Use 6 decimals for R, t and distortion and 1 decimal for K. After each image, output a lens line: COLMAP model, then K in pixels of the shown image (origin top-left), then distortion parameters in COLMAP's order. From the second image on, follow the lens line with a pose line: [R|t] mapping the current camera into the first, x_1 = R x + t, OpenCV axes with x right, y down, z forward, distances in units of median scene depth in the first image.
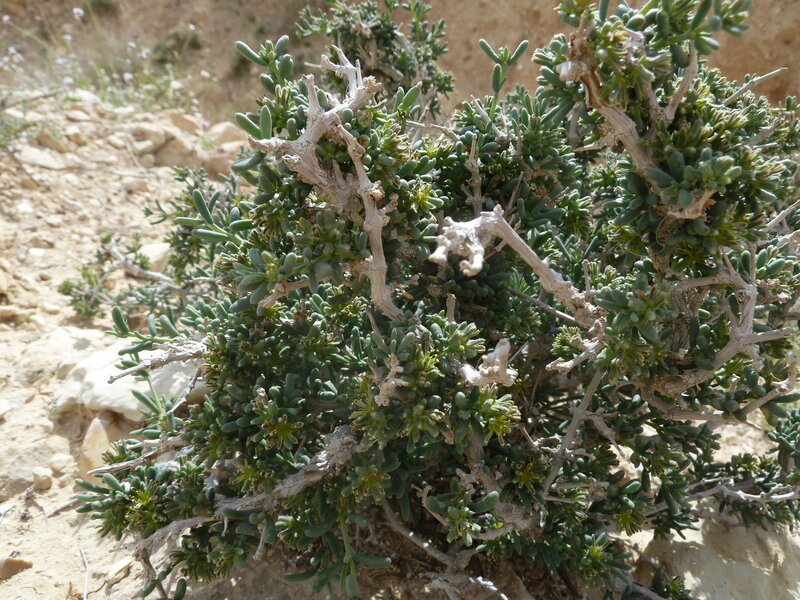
lens RADIAL K [[600.9, 0, 400.0], [0, 600.9, 300.0], [0, 0, 1]] dist [-0.011642, -0.004391]
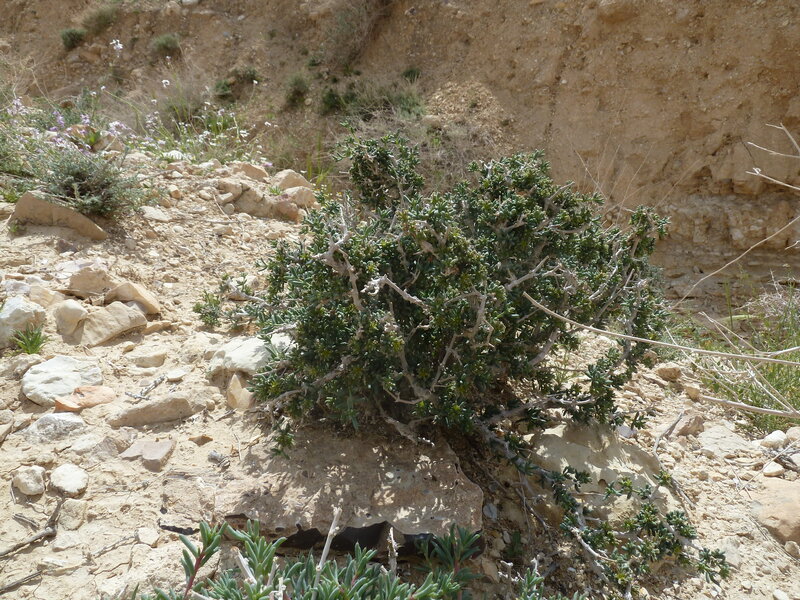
lens RADIAL K [[600.9, 0, 400.0], [0, 600.9, 300.0], [0, 0, 1]] dist [-0.011642, -0.004391]
pose [[0.994784, -0.034408, -0.096028, 0.090488], [0.032012, 0.999139, -0.026384, 0.012119], [0.096853, 0.023172, 0.995029, -0.372179]]
